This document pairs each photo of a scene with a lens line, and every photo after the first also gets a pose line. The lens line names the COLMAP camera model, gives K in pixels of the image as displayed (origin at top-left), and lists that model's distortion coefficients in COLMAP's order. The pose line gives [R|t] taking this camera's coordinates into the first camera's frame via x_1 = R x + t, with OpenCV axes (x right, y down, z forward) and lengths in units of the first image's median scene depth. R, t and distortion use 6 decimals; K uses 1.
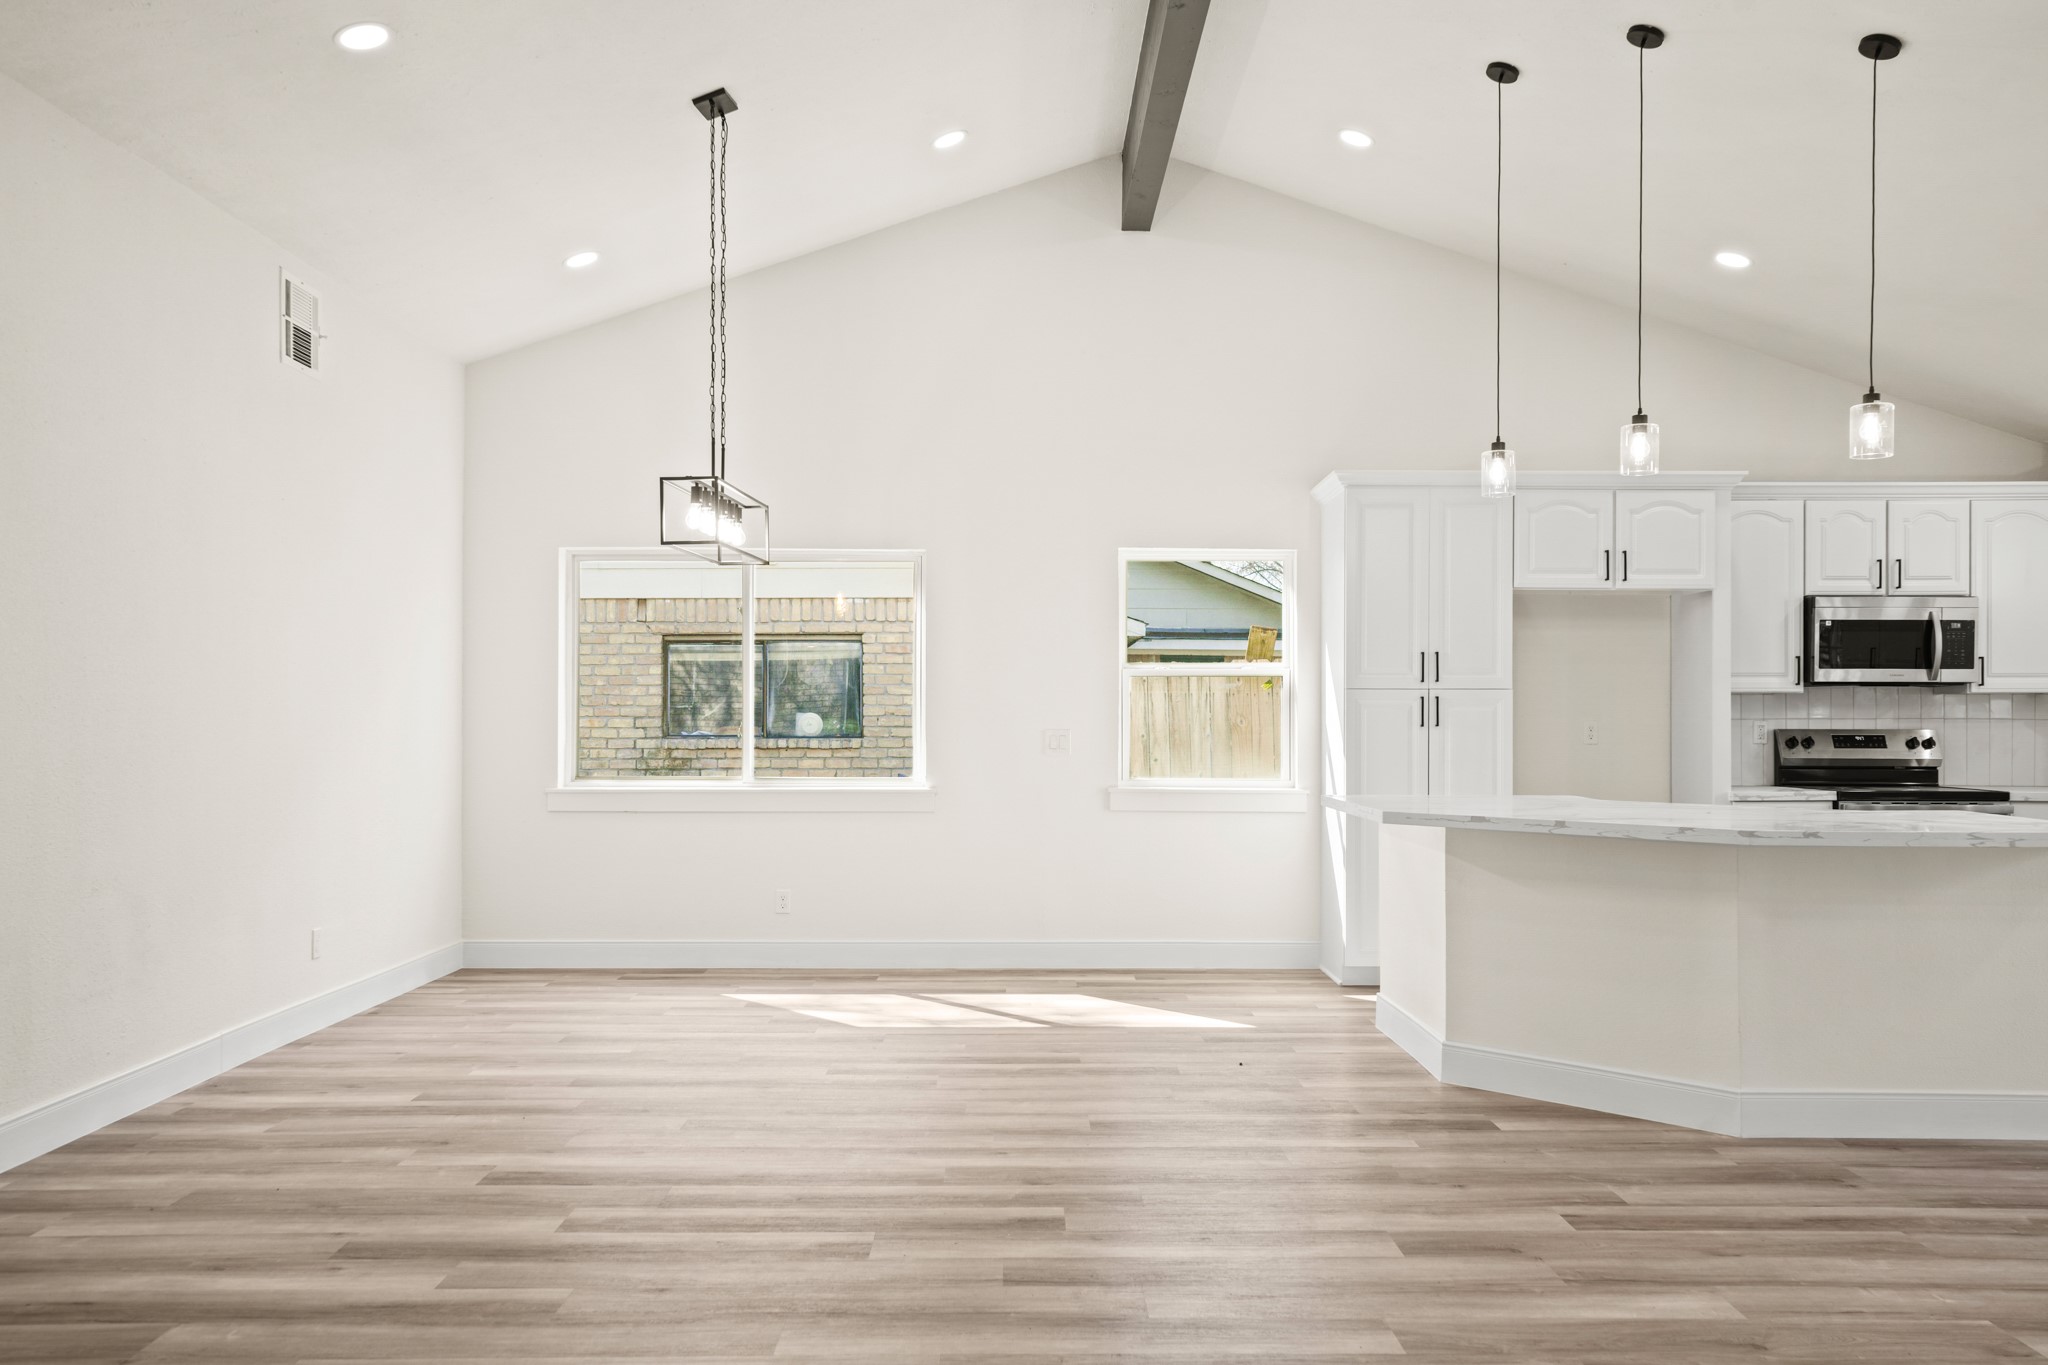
lens RADIAL K [[1645.9, 0, 1025.3], [0, 1645.9, 701.3], [0, 0, 1]] dist [0.014748, 0.015716]
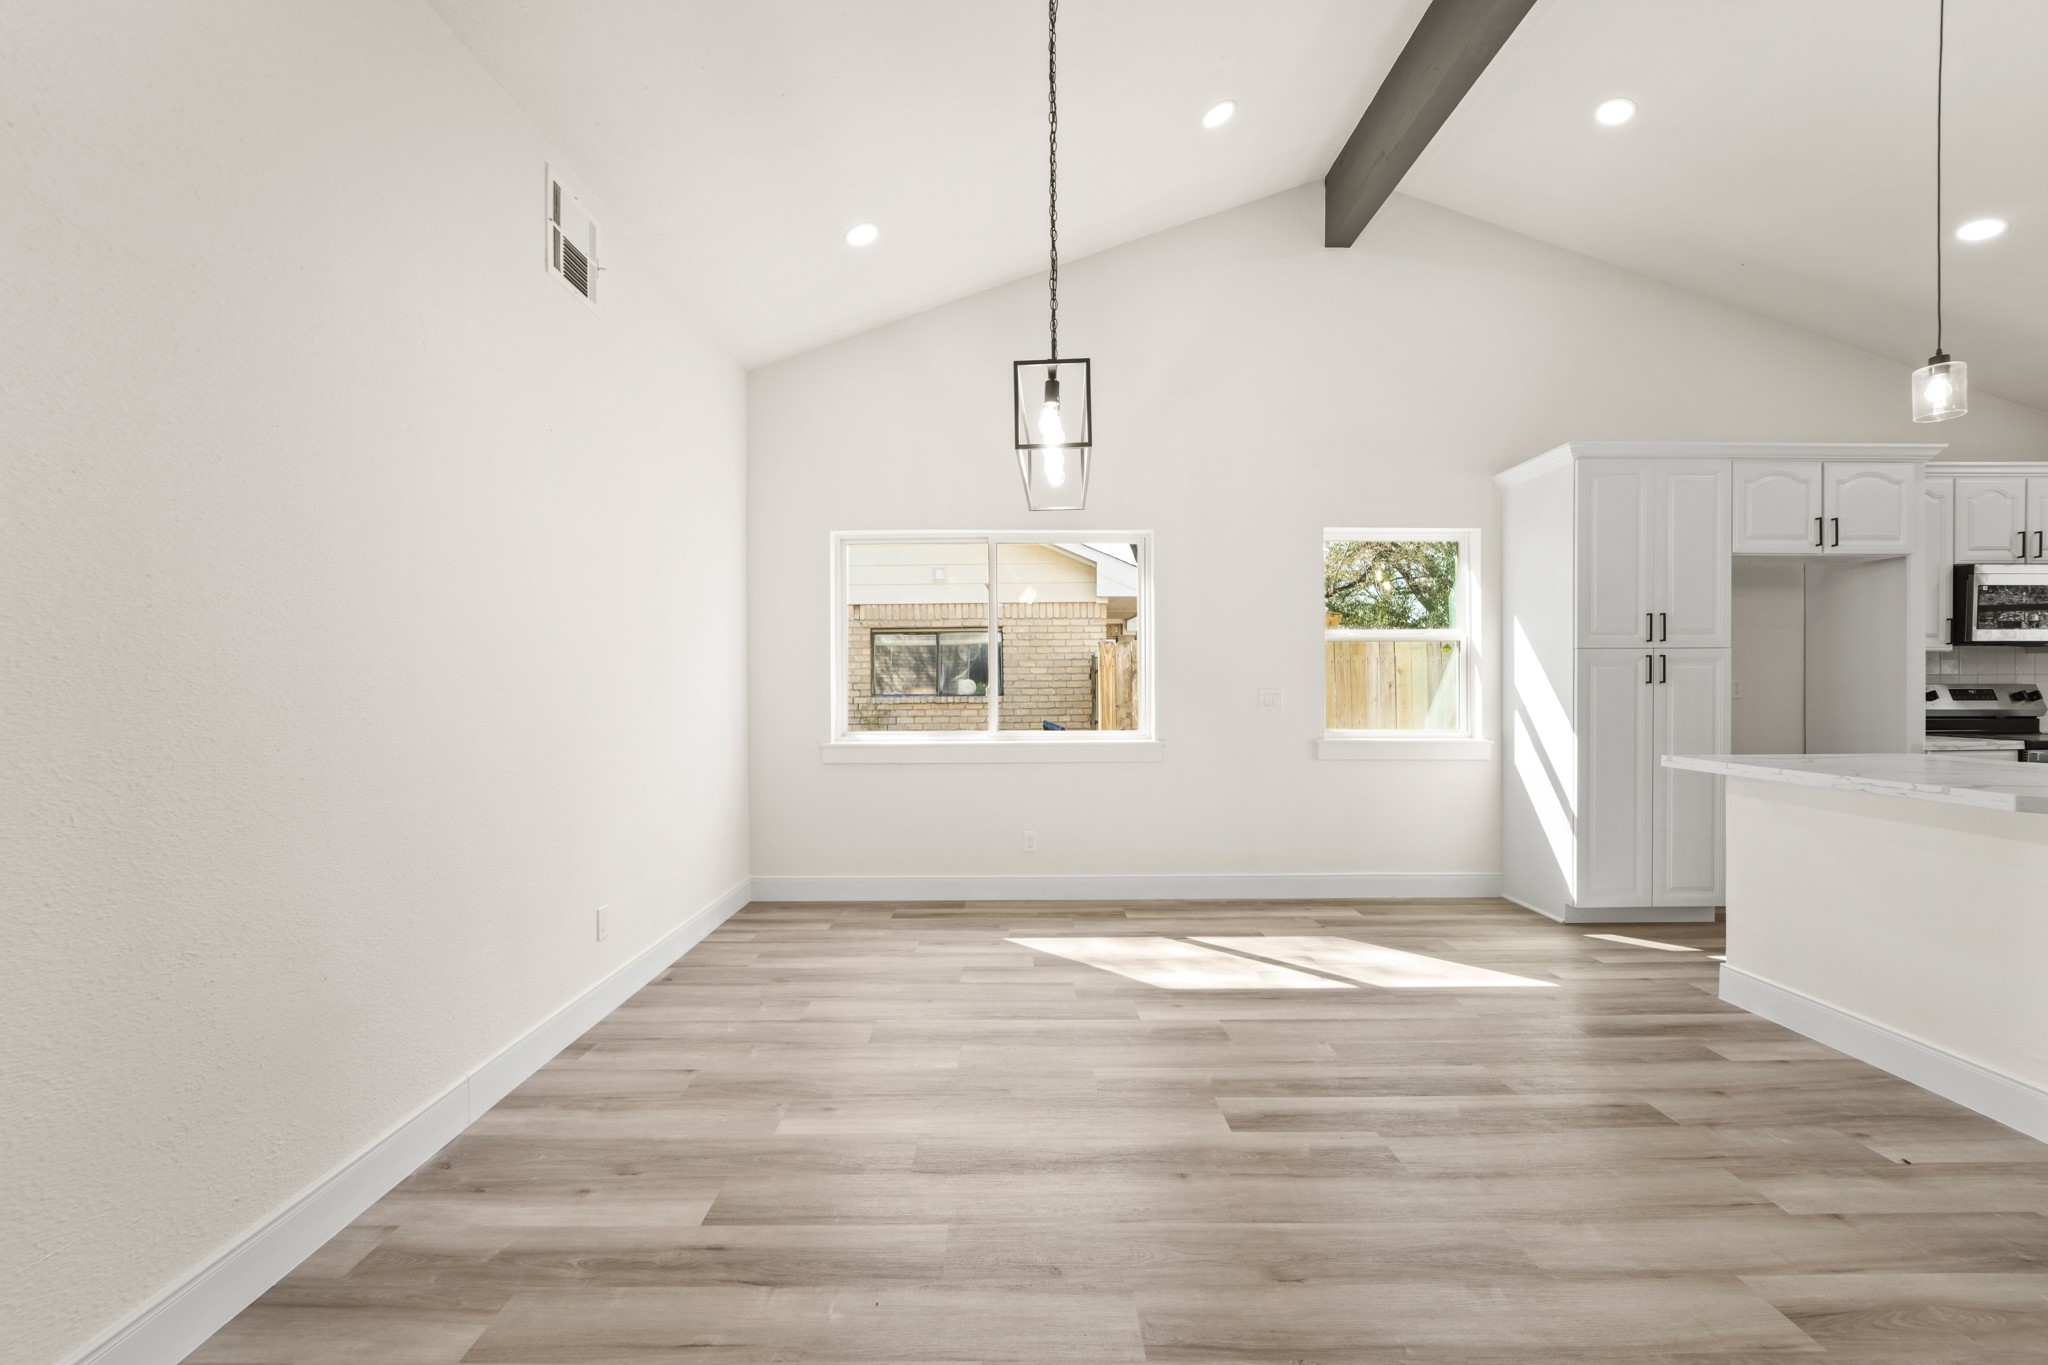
lens RADIAL K [[840.7, 0, 1018.5], [0, 840.7, 689.1], [0, 0, 1]] dist [-0.011905, 0.000691]
pose [[0.999977, -0.005973, -0.003304, -0.160004], [0.006025, 0.999856, 0.015844, 0.007718], [0.003209, -0.015864, 0.999869, 0.442318]]
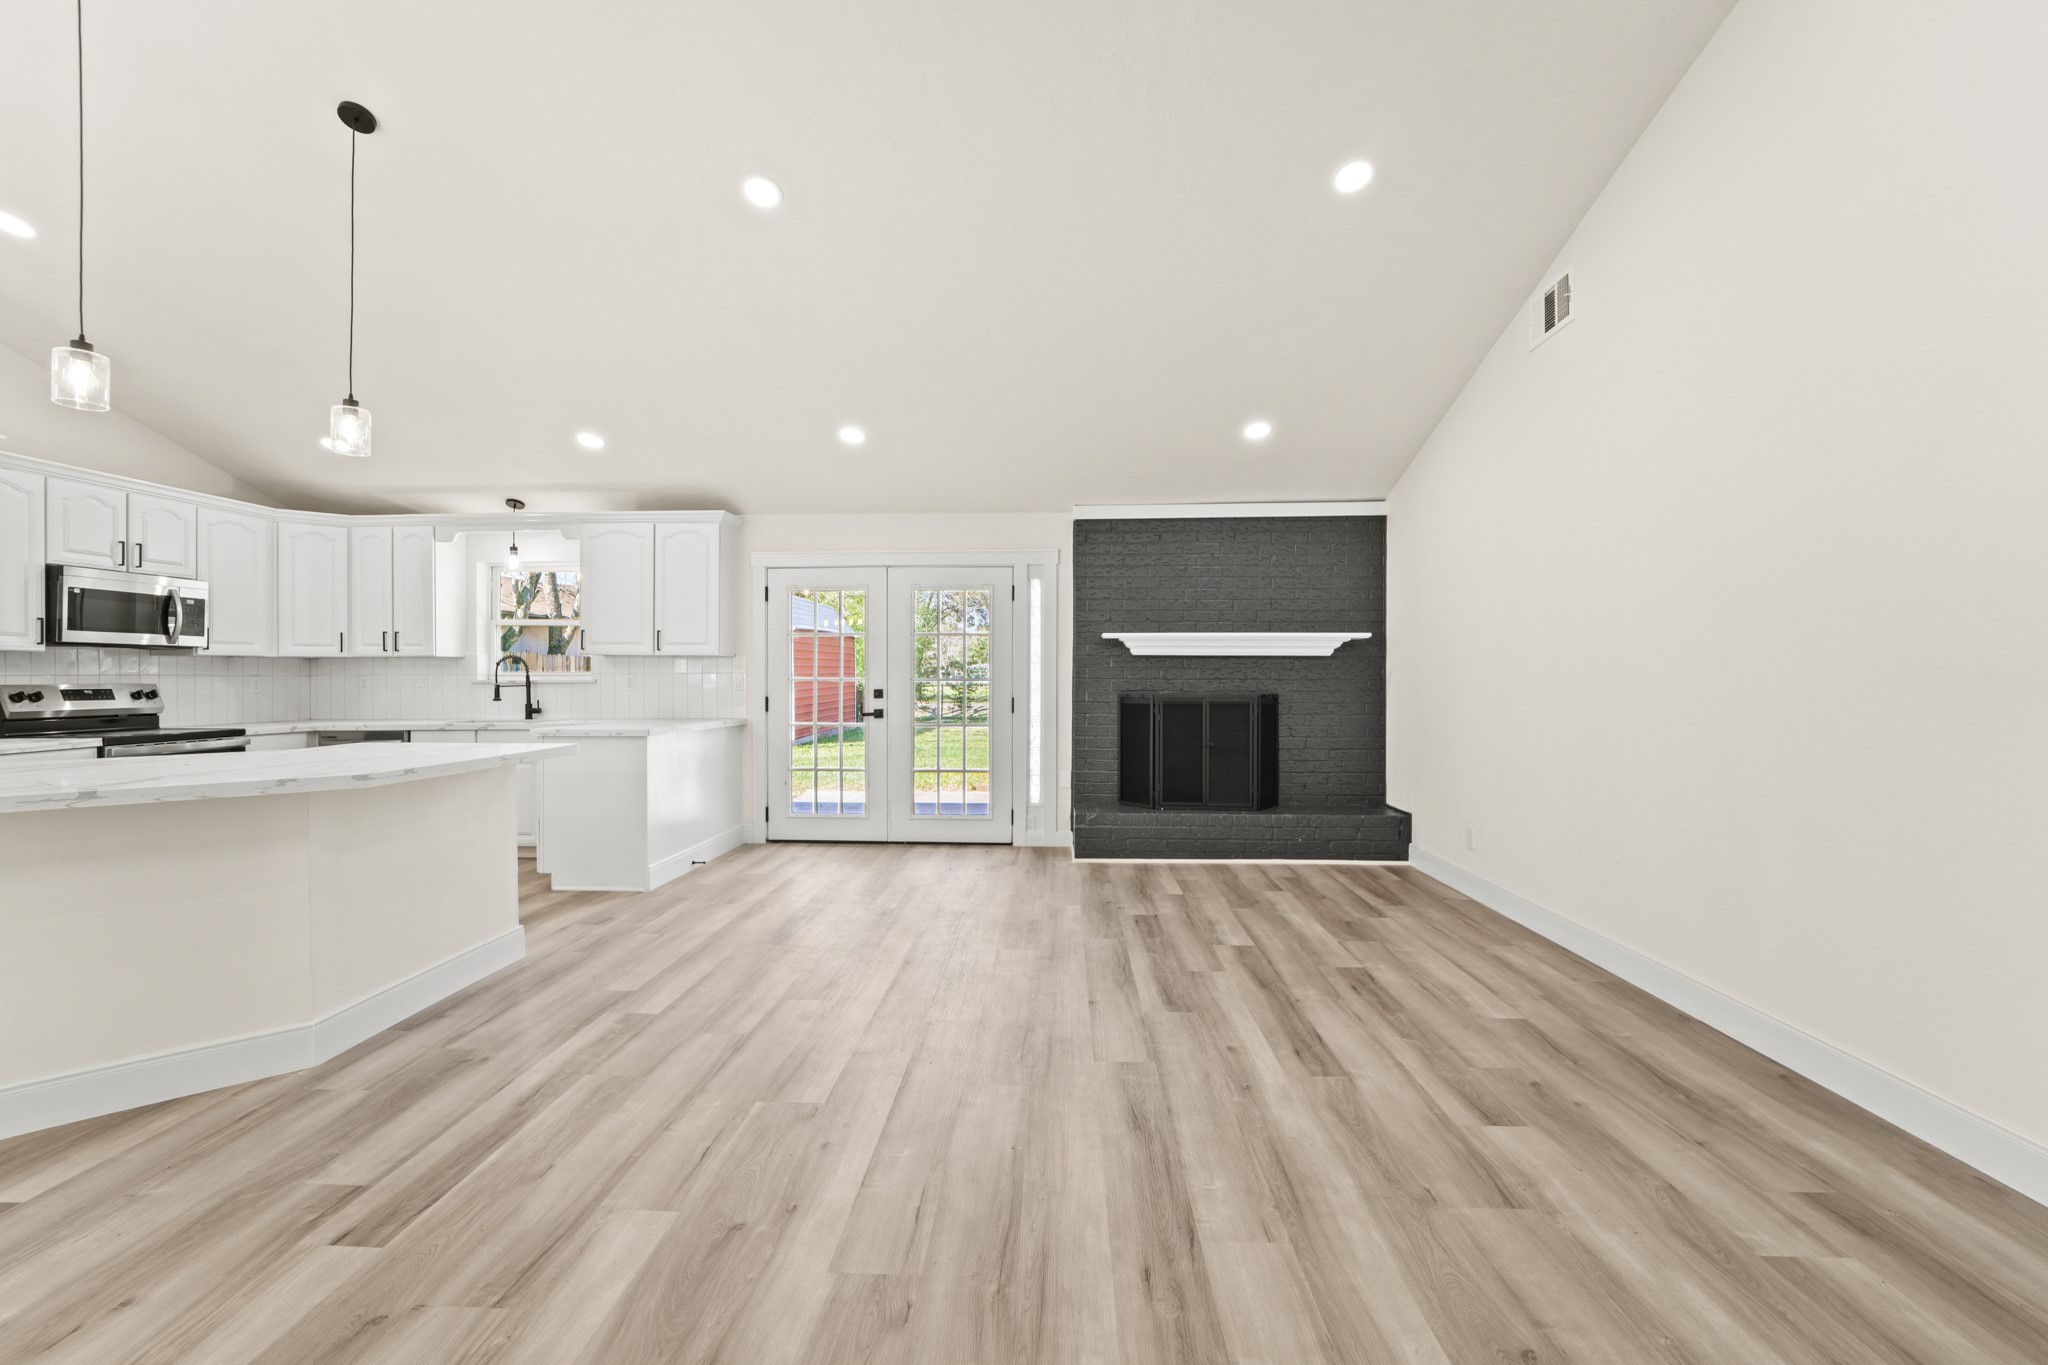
lens RADIAL K [[840.7, 0, 1017.8], [0, 840.7, 677.2], [0, 0, 1]] dist [-0.011905, 0.000691]
pose [[0.055797, -0.005104, 0.998429, -0.044419], [-0.003915, 0.999978, 0.005331, 0.006559], [-0.998434, -0.004207, 0.055775, 0.325446]]
